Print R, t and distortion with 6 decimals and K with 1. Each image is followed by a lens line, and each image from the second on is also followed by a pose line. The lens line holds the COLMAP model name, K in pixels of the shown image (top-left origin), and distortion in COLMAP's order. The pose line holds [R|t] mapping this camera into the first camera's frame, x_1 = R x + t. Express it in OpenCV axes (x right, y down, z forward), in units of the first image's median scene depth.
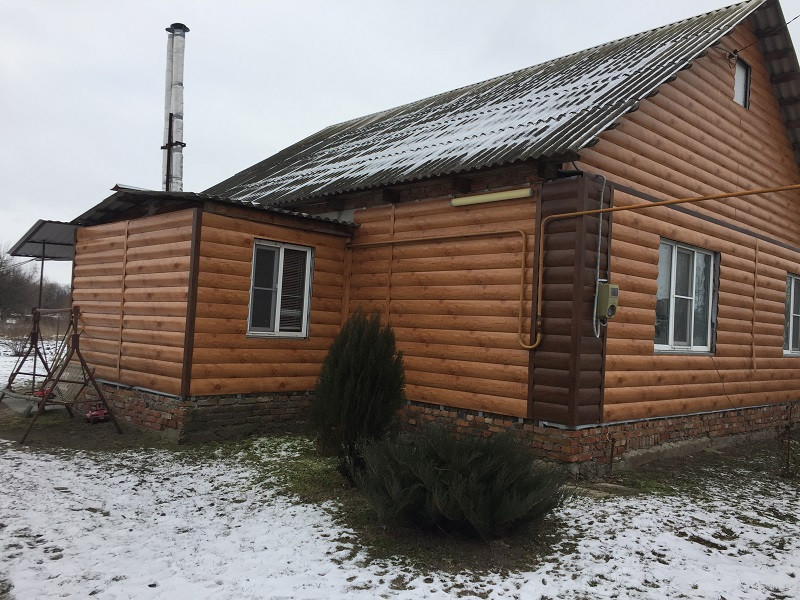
lens RADIAL K [[693.4, 0, 406.3], [0, 693.4, 304.9], [0, 0, 1]] dist [0.103581, -0.120426]
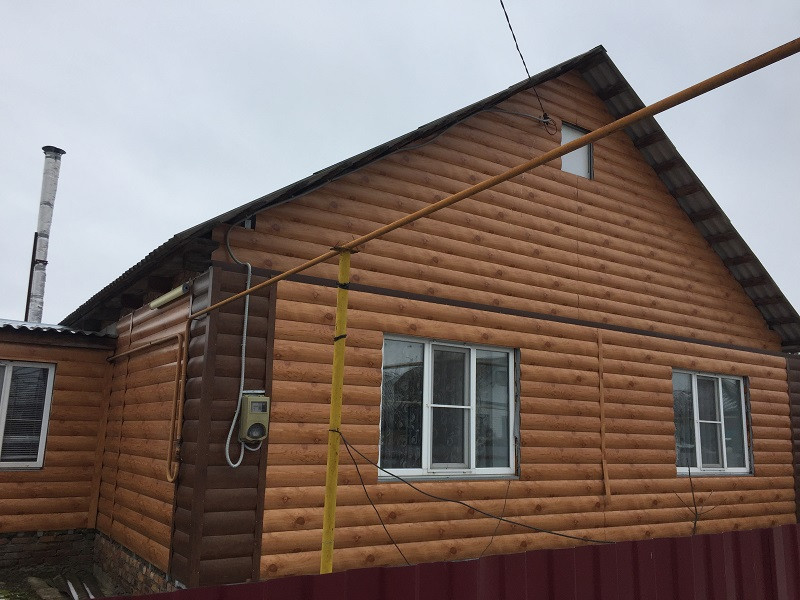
lens RADIAL K [[693.4, 0, 406.8], [0, 693.4, 308.4], [0, 0, 1]] dist [0.103581, -0.120426]
pose [[0.981733, -0.056560, -0.181663, 0.475094], [0.029510, 0.988503, -0.148292, -0.005275], [0.187962, 0.140222, 0.972115, 0.195214]]
